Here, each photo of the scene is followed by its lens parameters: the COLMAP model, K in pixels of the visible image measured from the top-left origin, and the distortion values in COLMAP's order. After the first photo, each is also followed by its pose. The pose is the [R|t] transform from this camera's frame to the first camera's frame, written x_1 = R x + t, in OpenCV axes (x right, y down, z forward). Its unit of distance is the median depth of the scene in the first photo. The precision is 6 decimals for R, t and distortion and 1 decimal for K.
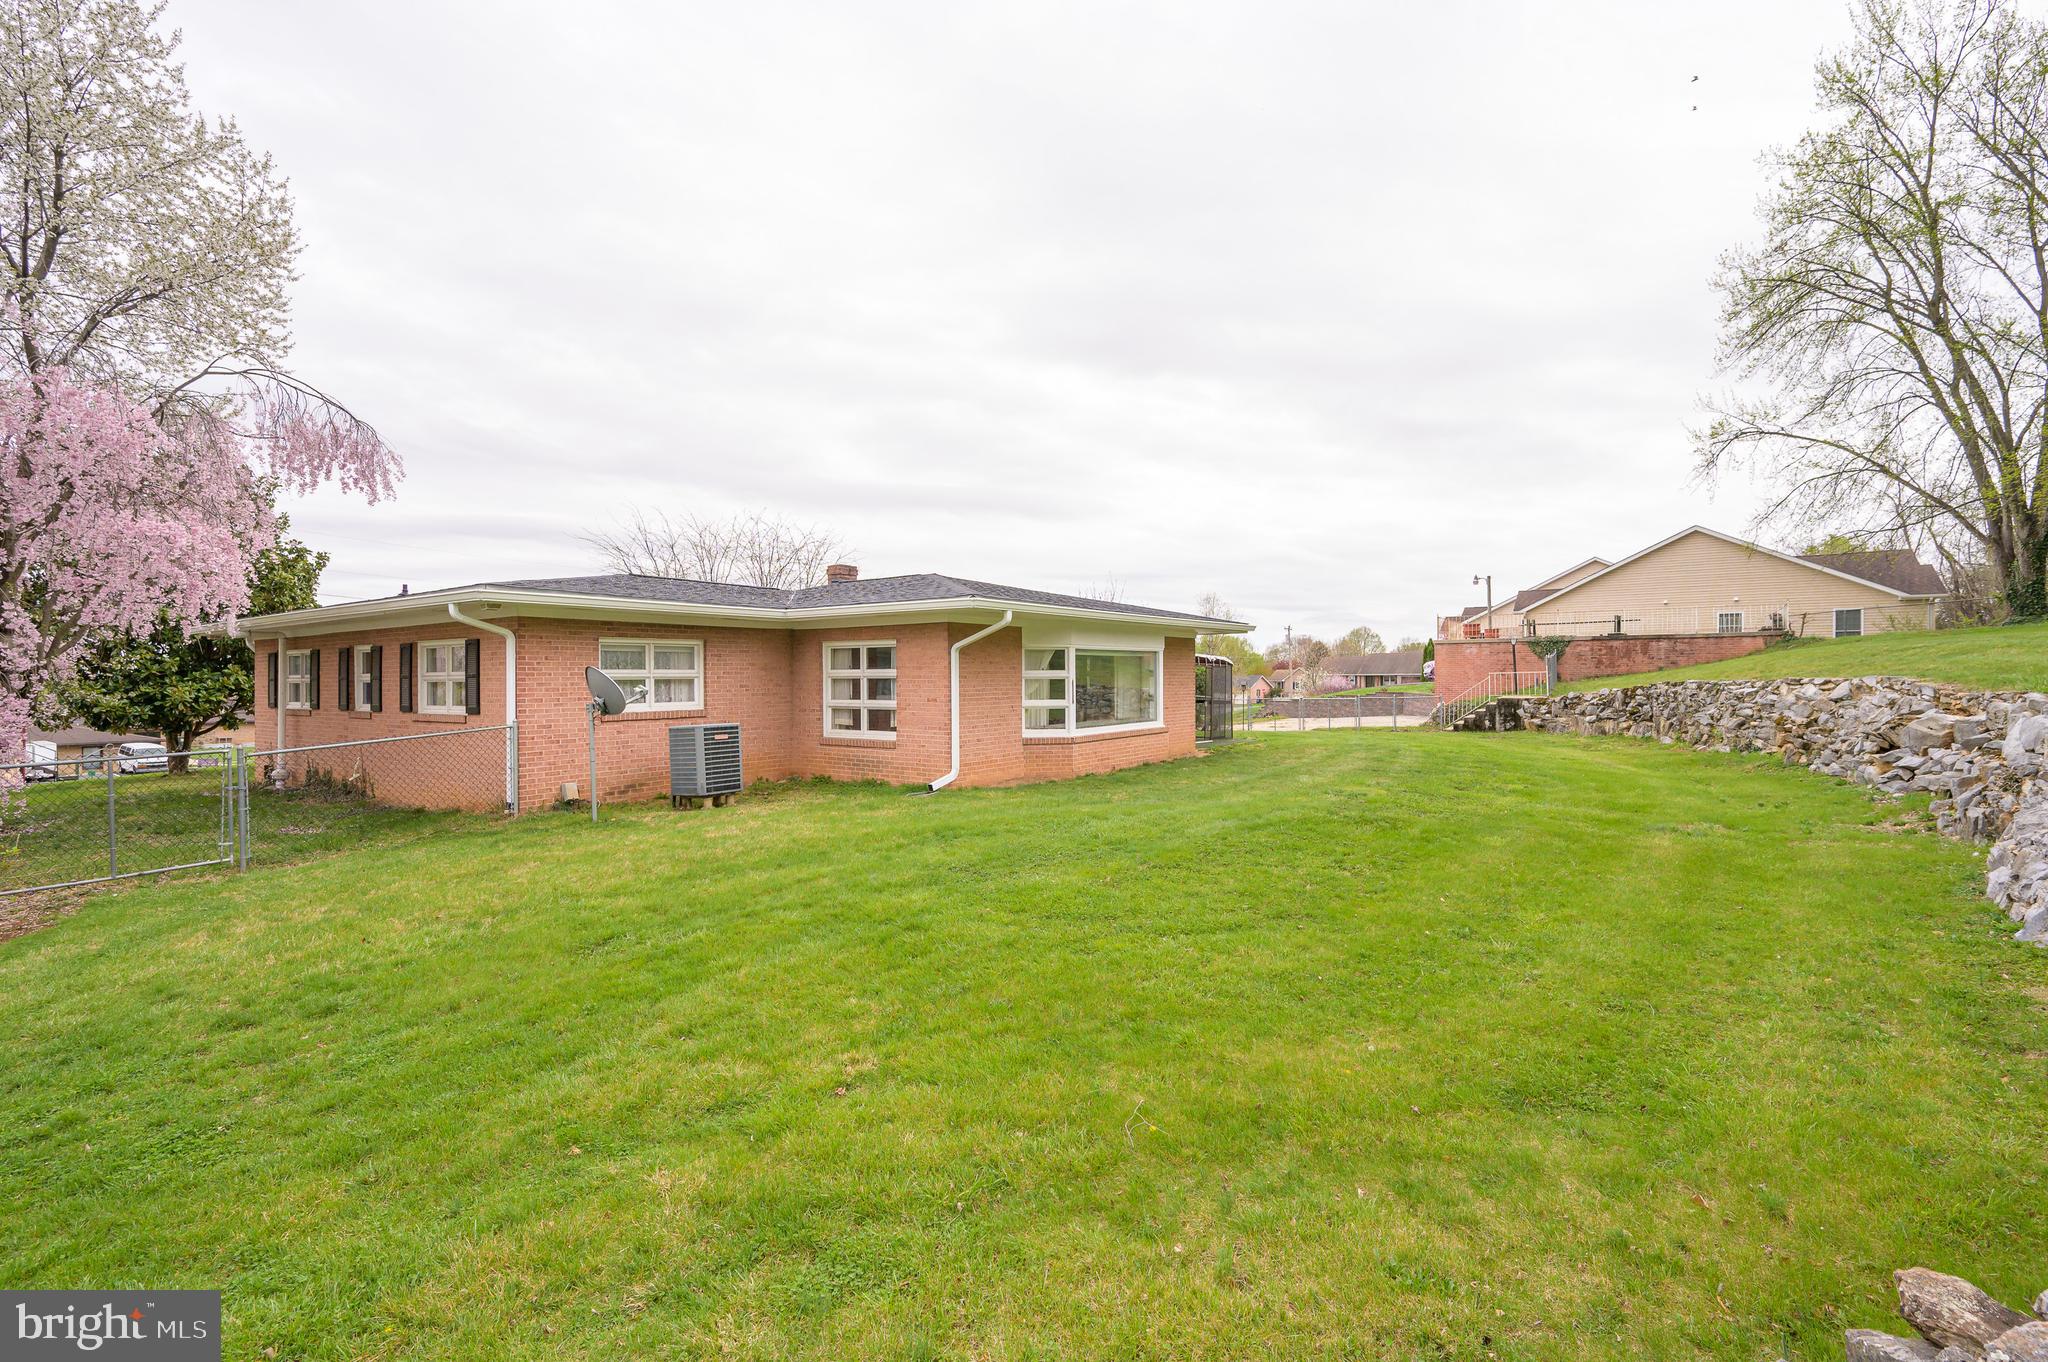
lens RADIAL K [[919.1, 0, 1024.0], [0, 919.1, 681.0], [0, 0, 1]] dist [-0.000622, 0.000906]
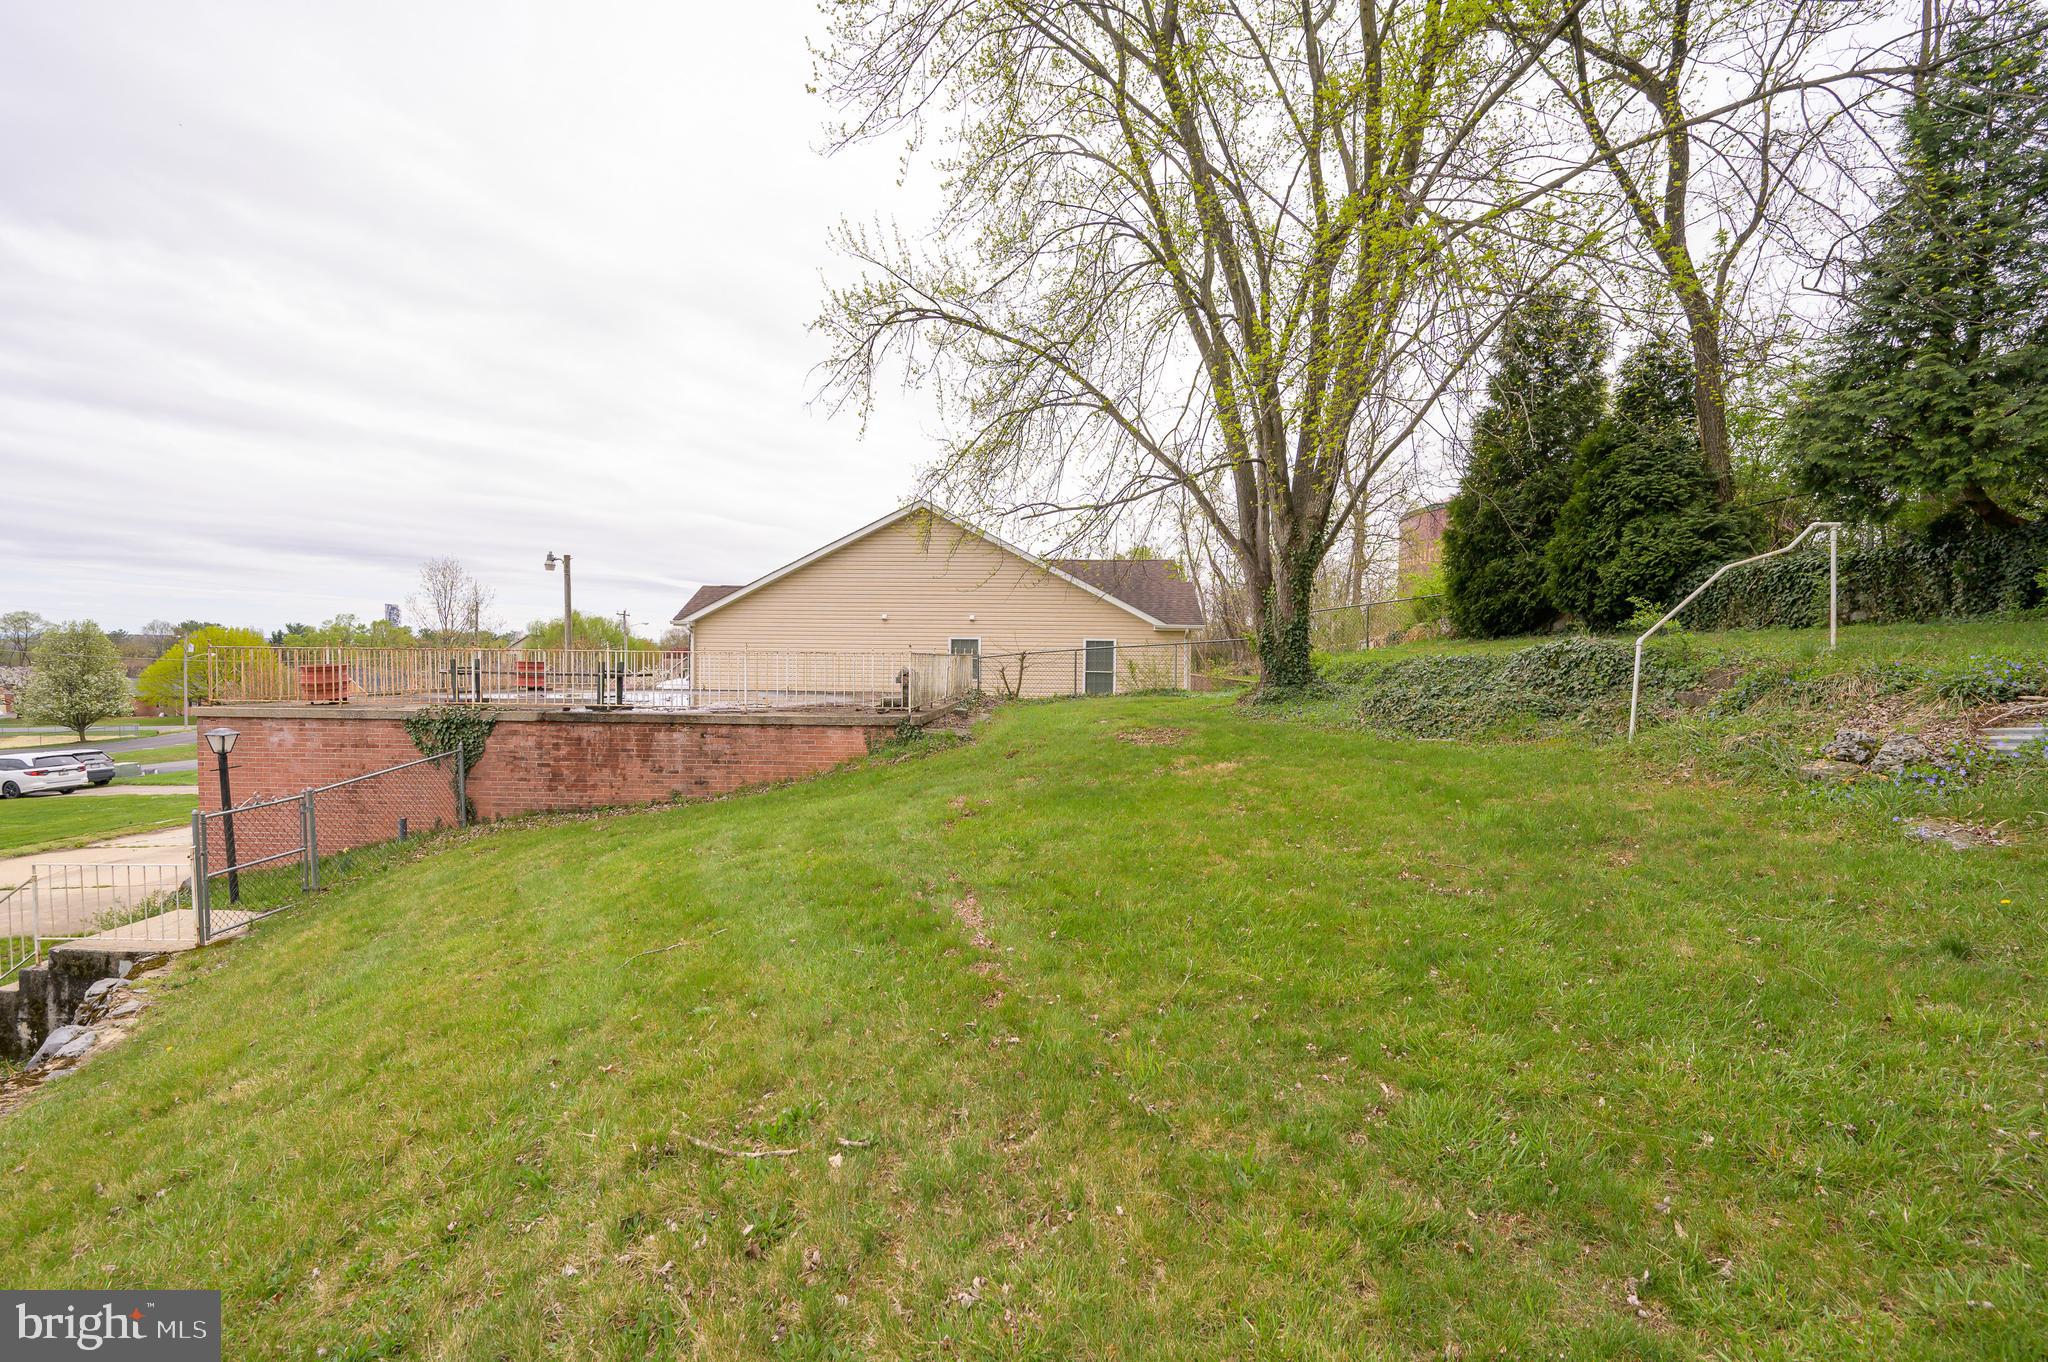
lens RADIAL K [[919.1, 0, 1024.0], [0, 919.1, 681.0], [0, 0, 1]] dist [-0.000622, 0.000906]
pose [[0.845493, -0.000384, 0.533986, 0.982691], [-0.012925, 0.999692, 0.021184, -0.124916], [-0.533830, -0.024813, 0.845228, 0.914444]]
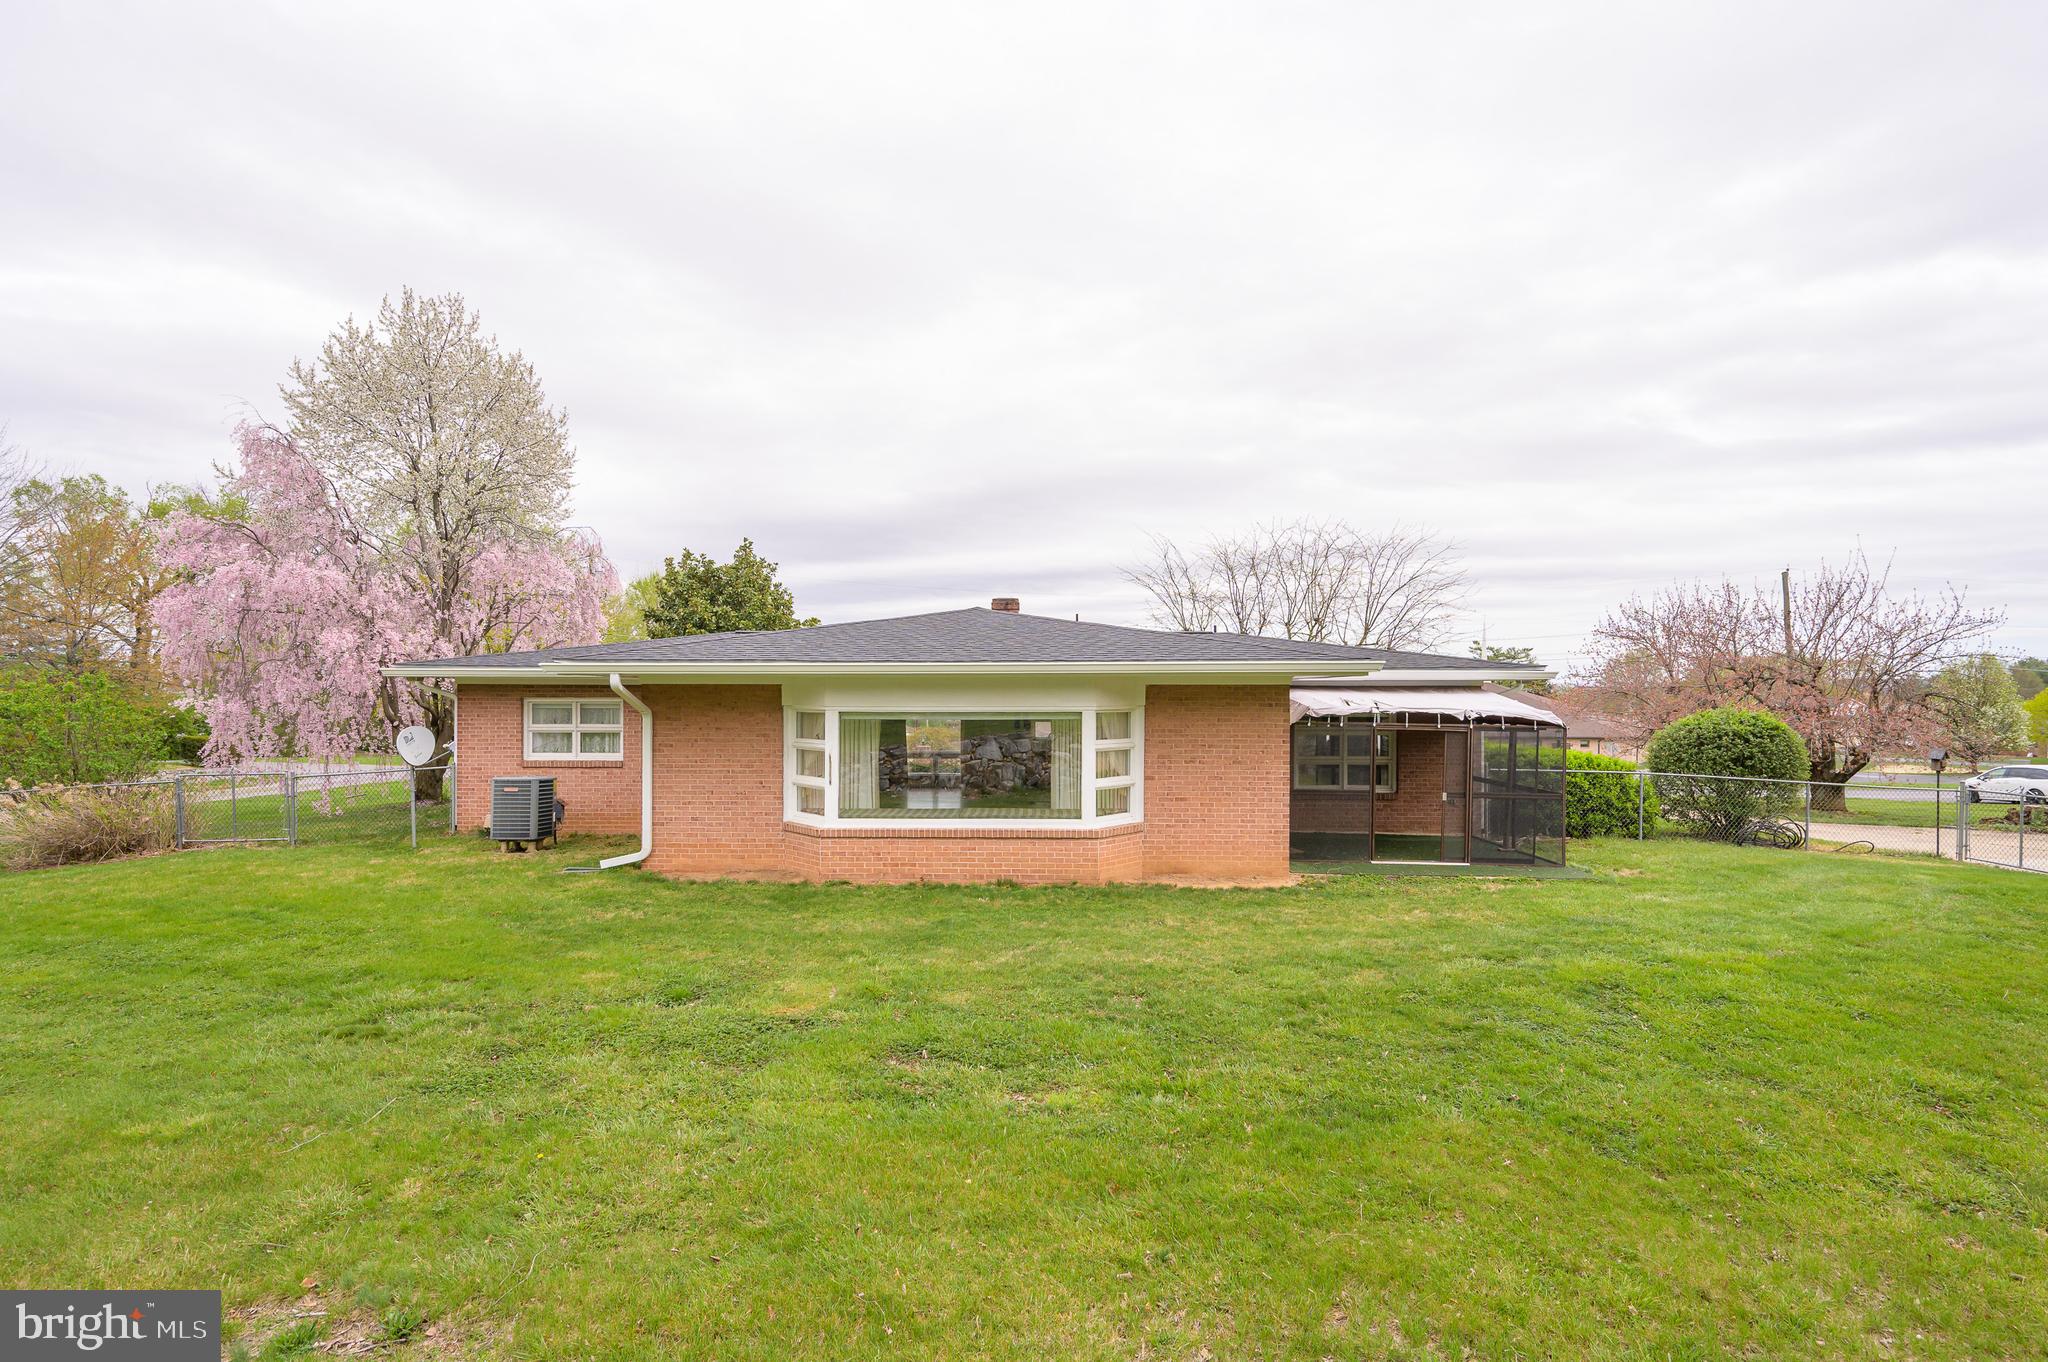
lens RADIAL K [[938.8, 0, 1024.0], [0, 938.8, 681.0], [0, 0, 1]] dist [0.002176, -0.000126]
pose [[0.569885, -0.000553, -0.821724, 0.662339], [-0.010430, 0.999914, -0.007906, -0.047462], [0.821658, 0.013076, 0.569830, 0.591222]]
